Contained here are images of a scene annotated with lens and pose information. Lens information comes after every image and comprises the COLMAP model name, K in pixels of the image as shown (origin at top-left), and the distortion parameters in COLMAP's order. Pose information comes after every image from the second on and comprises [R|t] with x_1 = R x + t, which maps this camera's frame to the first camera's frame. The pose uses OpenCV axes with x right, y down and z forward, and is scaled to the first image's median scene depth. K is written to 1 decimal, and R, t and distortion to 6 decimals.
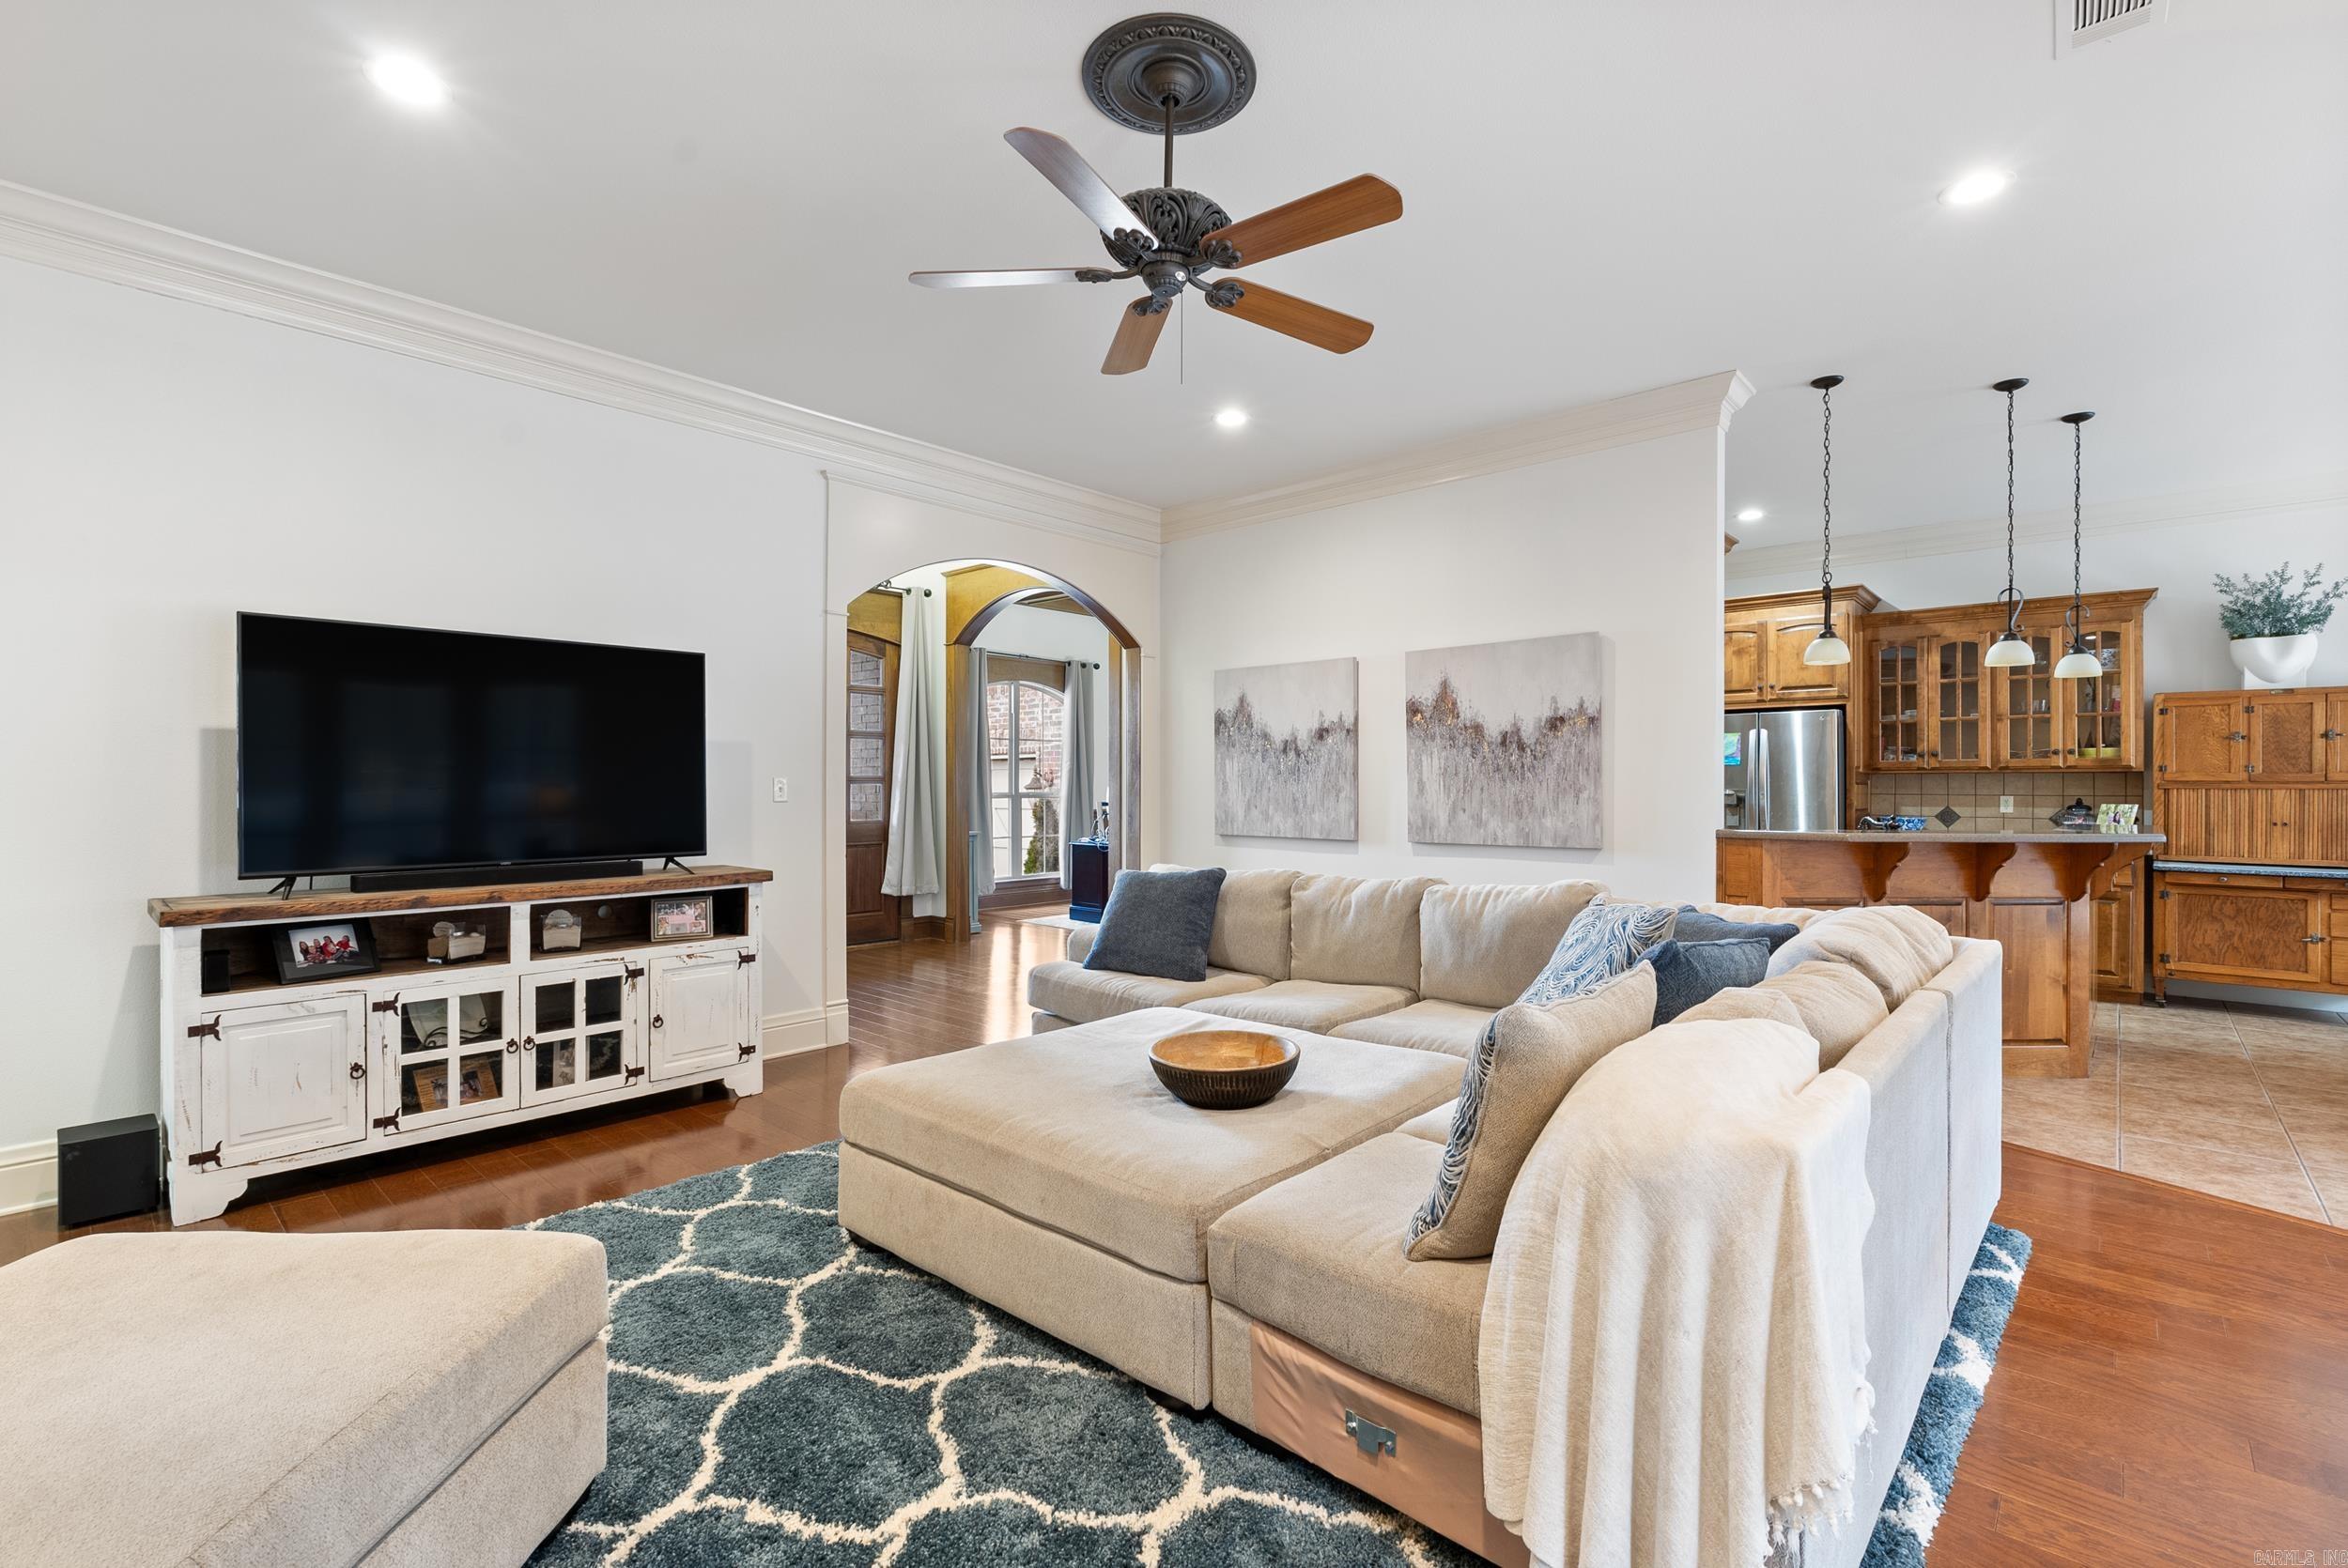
lens RADIAL K [[1047.1, 0, 1184.8], [0, 1047.1, 782.8], [0, 0, 1]] dist [-0.005405, 0.000810]
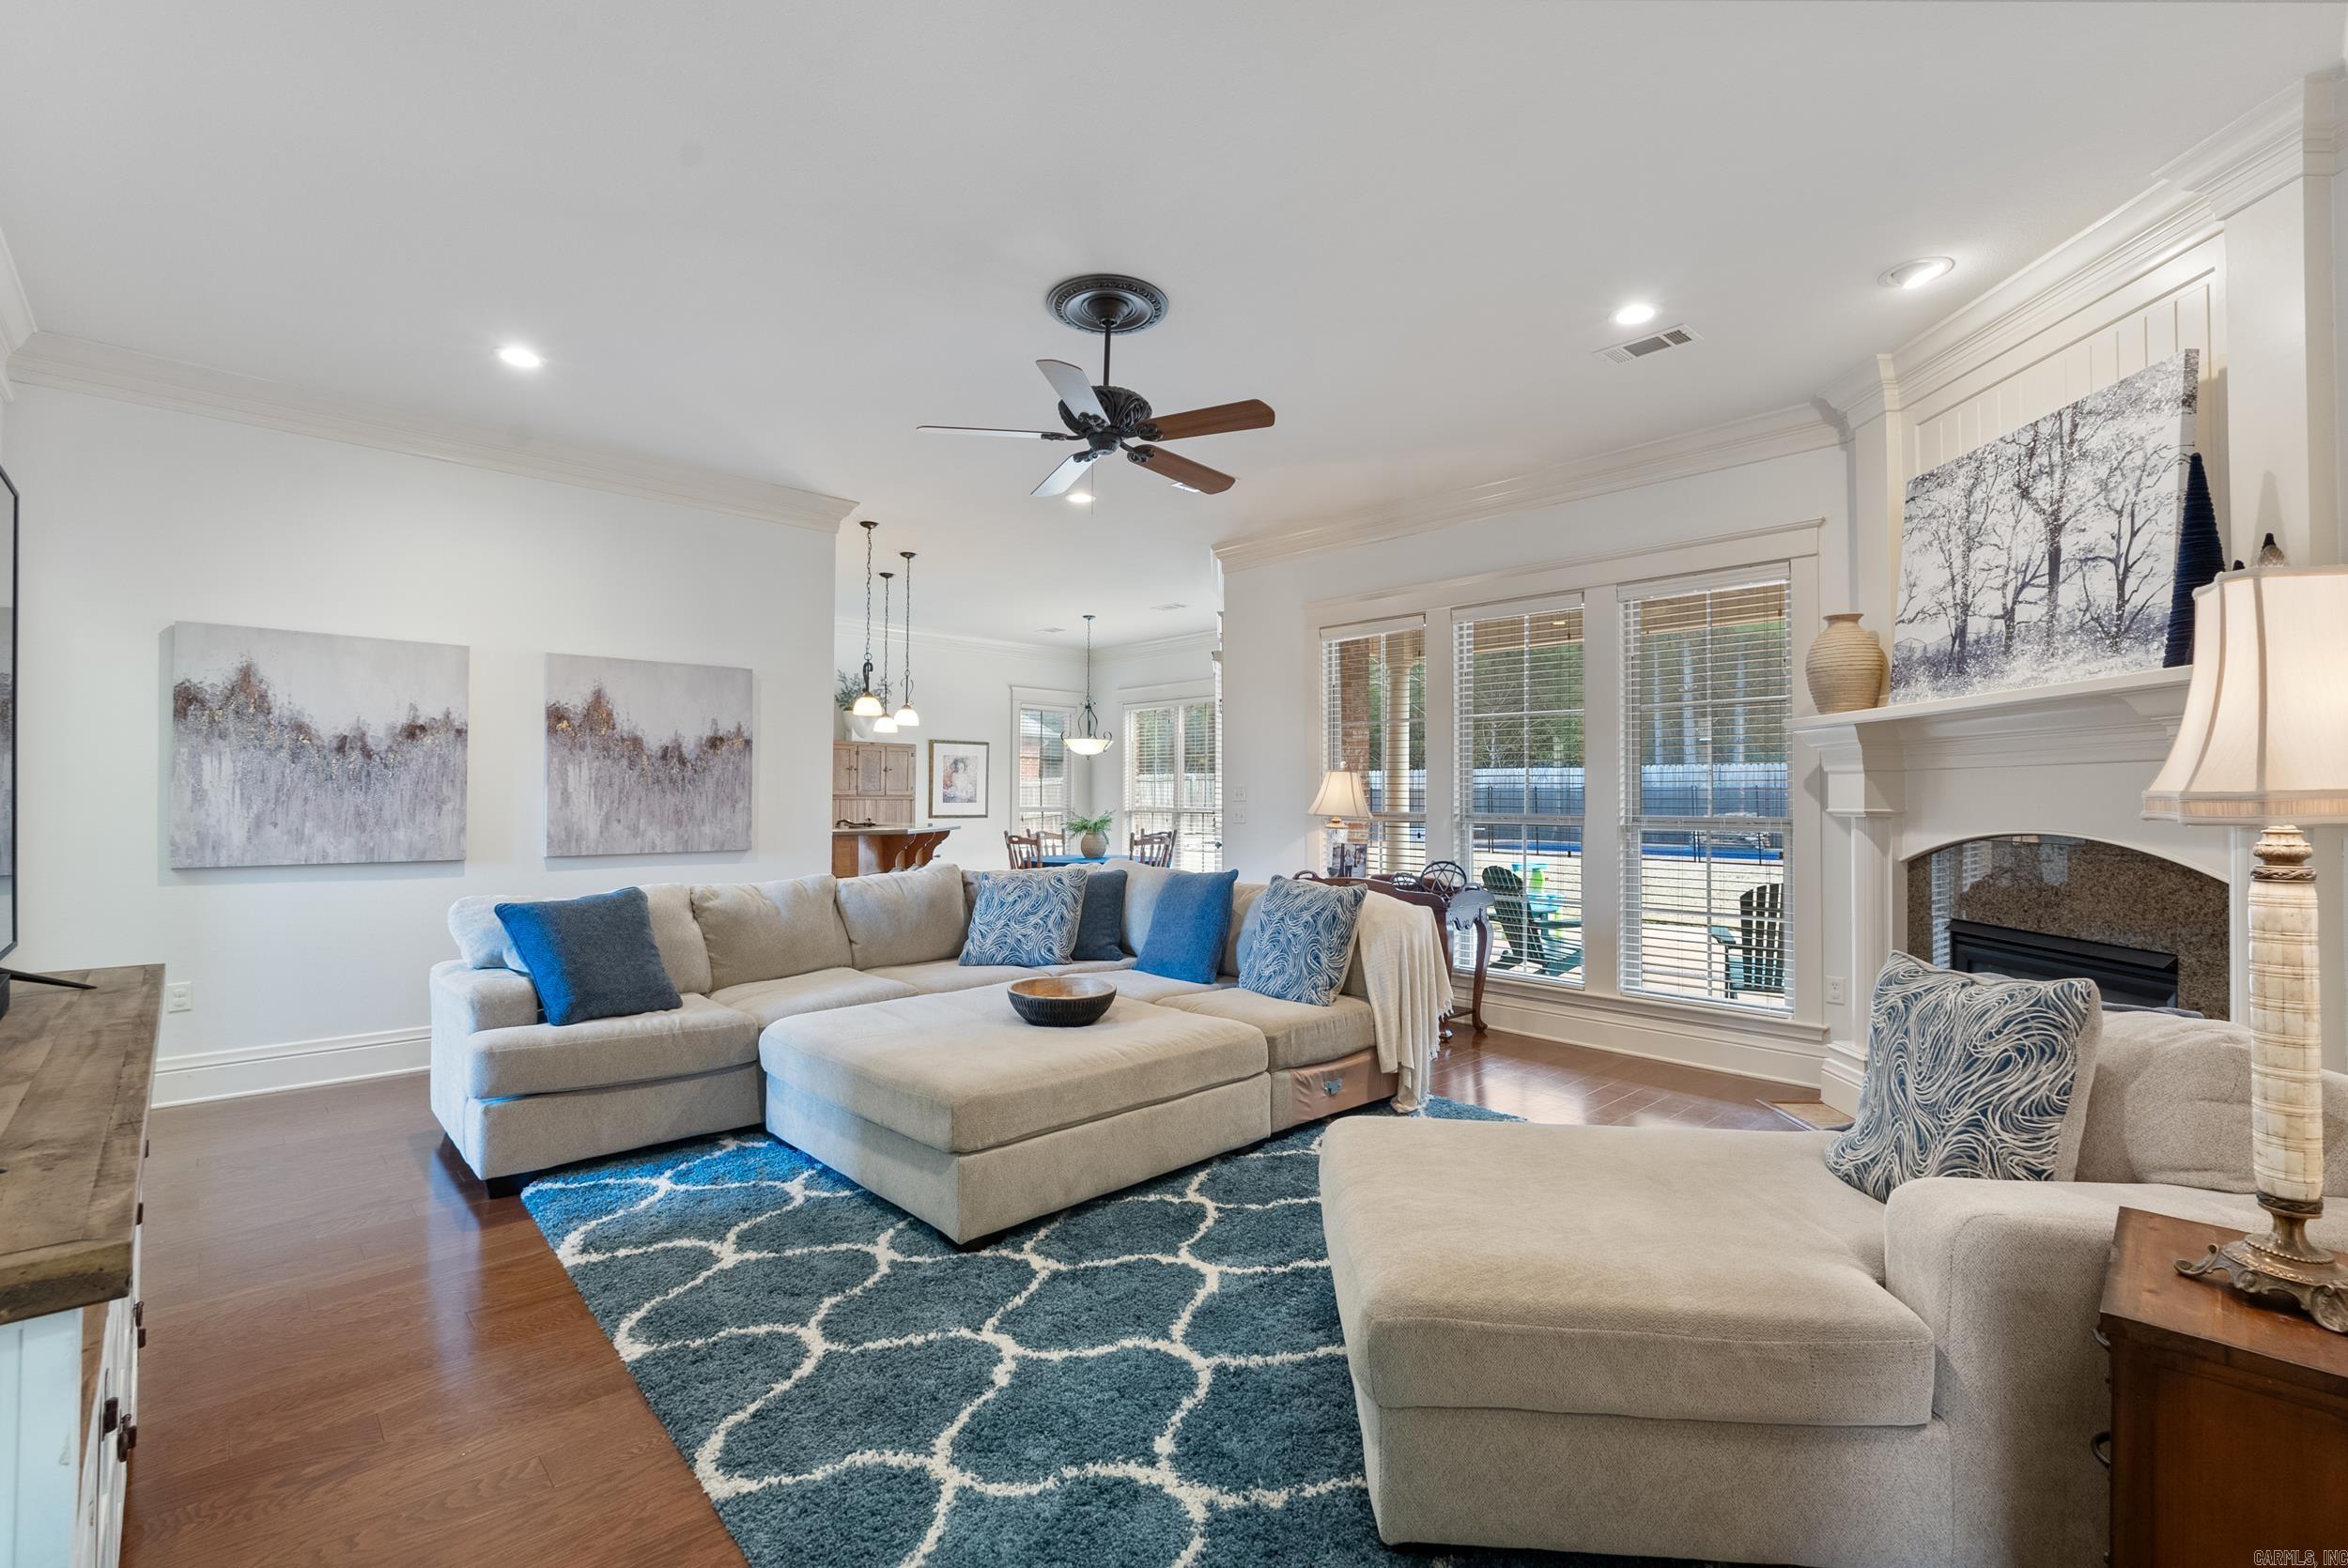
lens RADIAL K [[1047.1, 0, 1167.9], [0, 1047.1, 775.1], [0, 0, 1]] dist [-0.005405, 0.000810]
pose [[0.087946, 0.023476, 0.995849, -0.665215], [-0.006911, 0.999713, -0.022957, 0.001410], [-0.996101, -0.004864, 0.088083, 0.366742]]
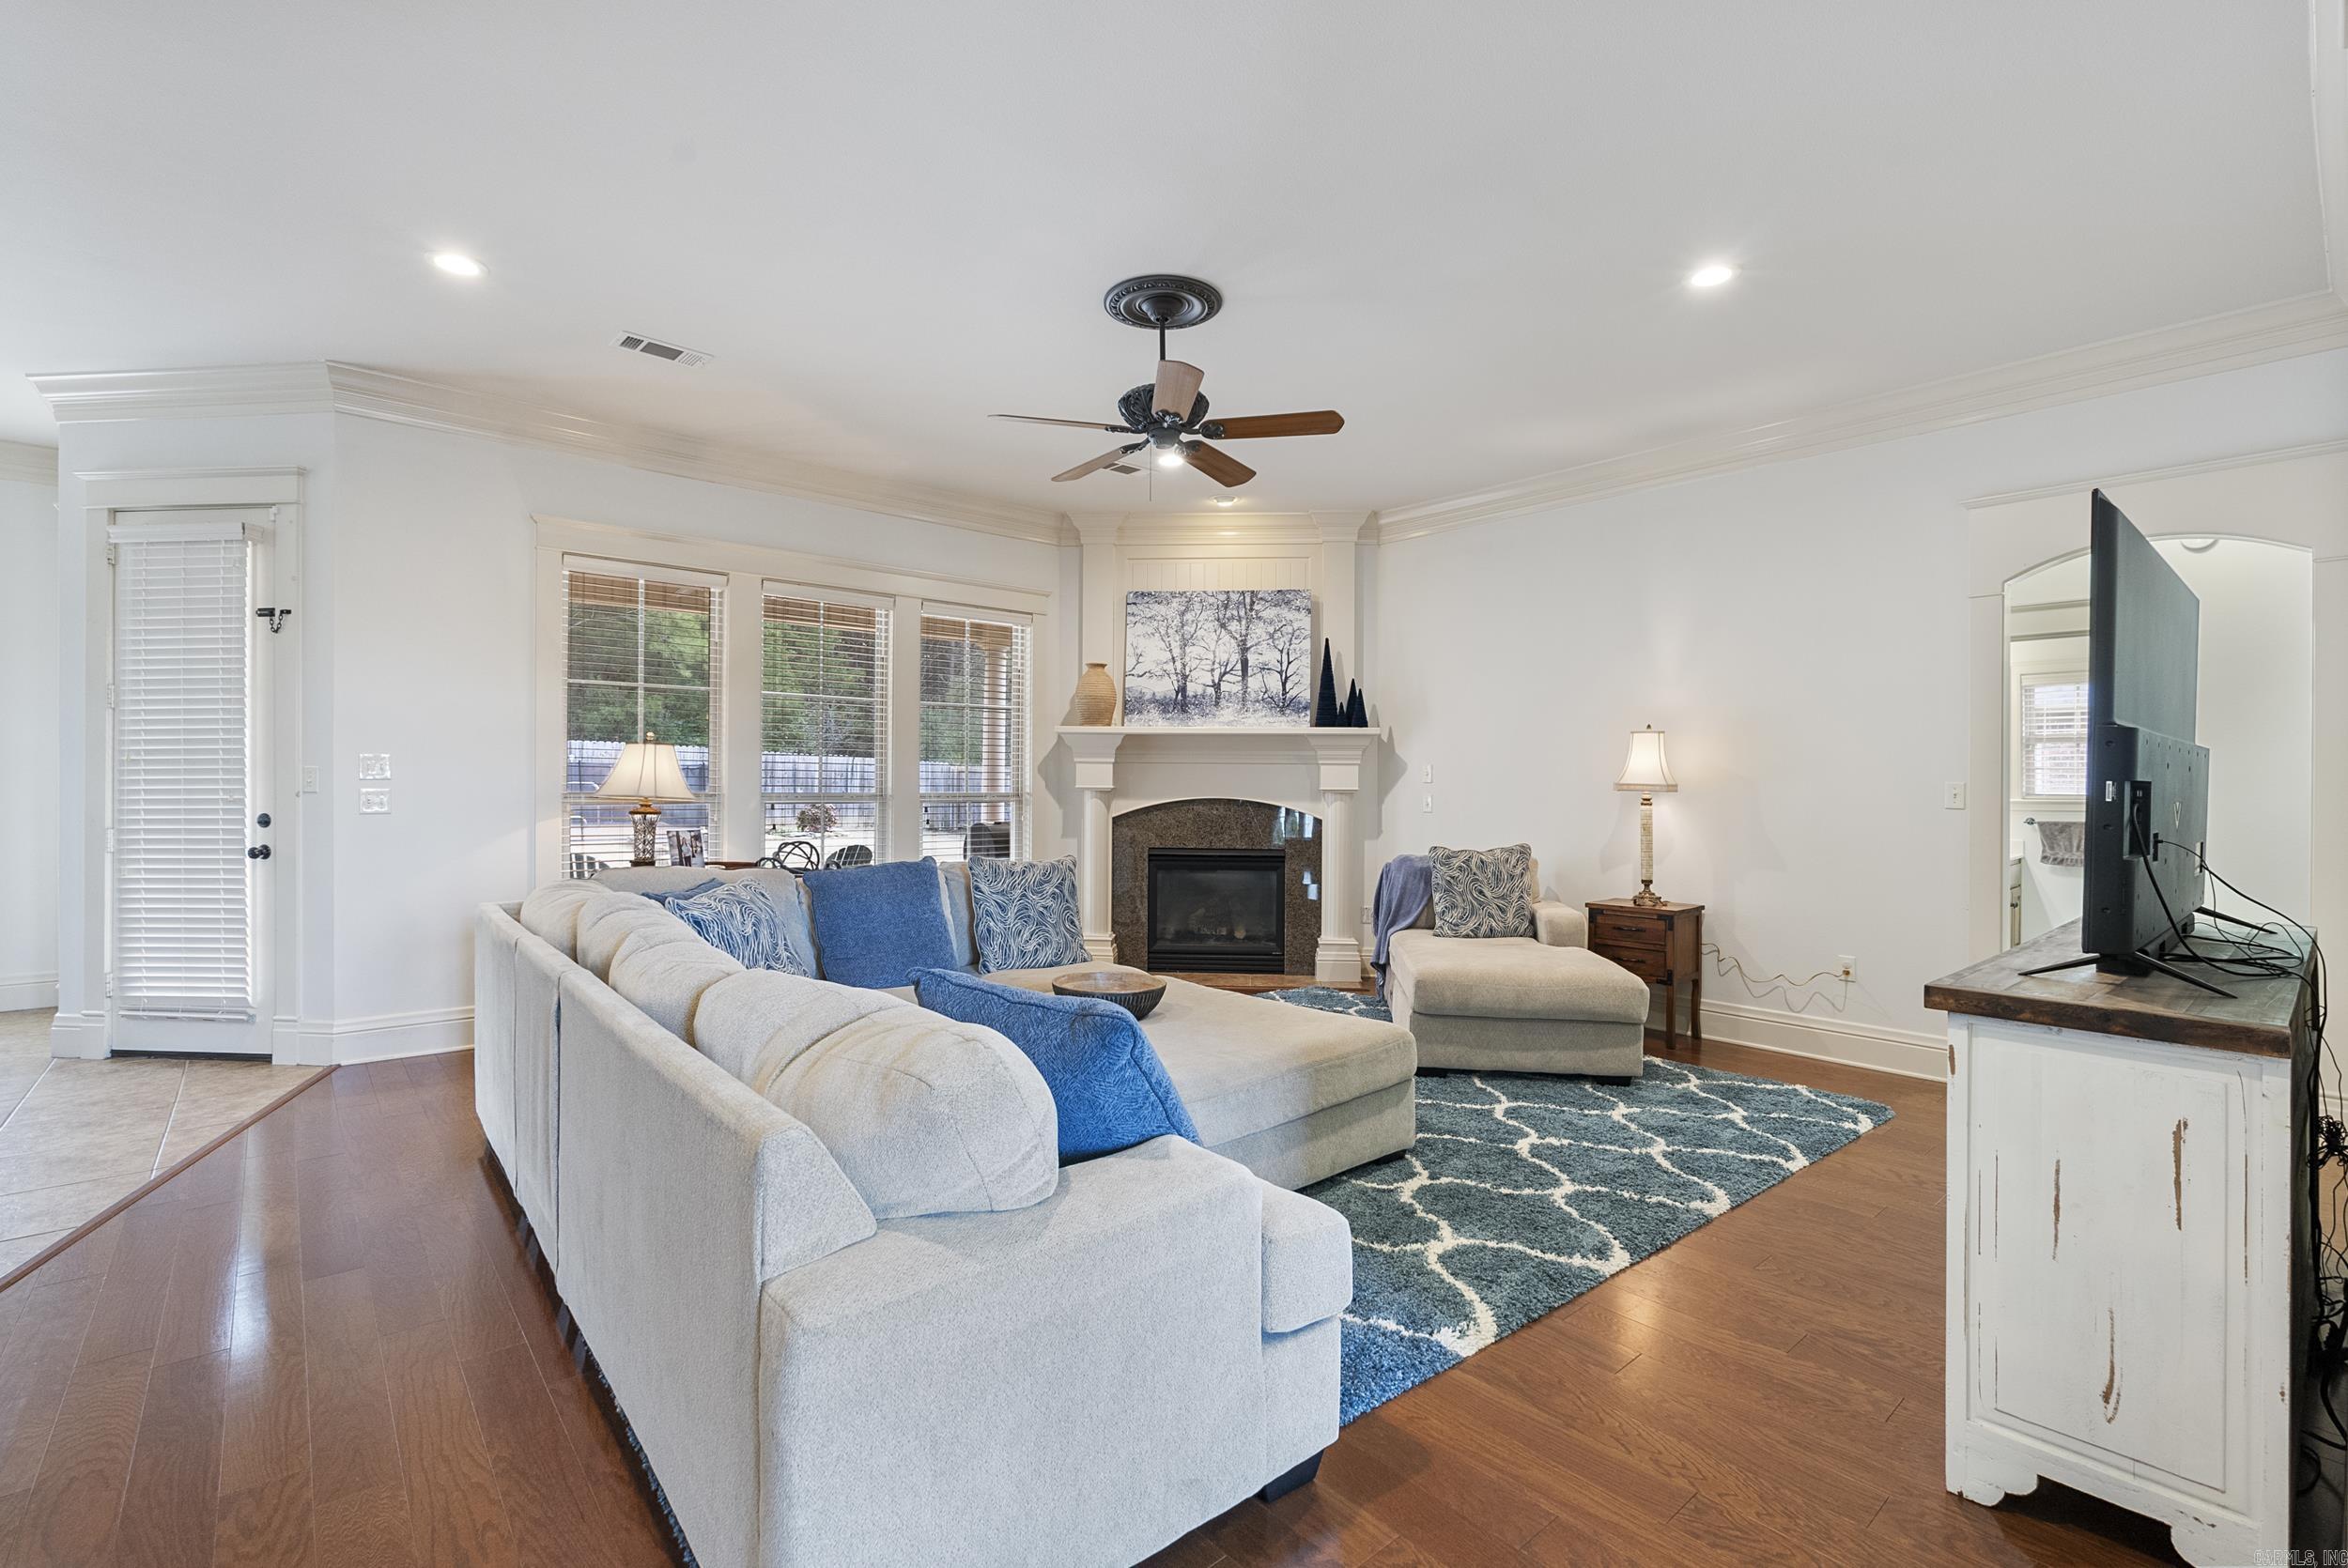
lens RADIAL K [[1047.1, 0, 1171.1], [0, 1047.1, 784.0], [0, 0, 1]] dist [-0.005405, 0.000810]
pose [[-0.991574, -0.008195, 0.129284, -0.103457], [-0.008193, 0.999966, 0.000548, 0.001554], [-0.129284, -0.000516, -0.991608, 1.144025]]
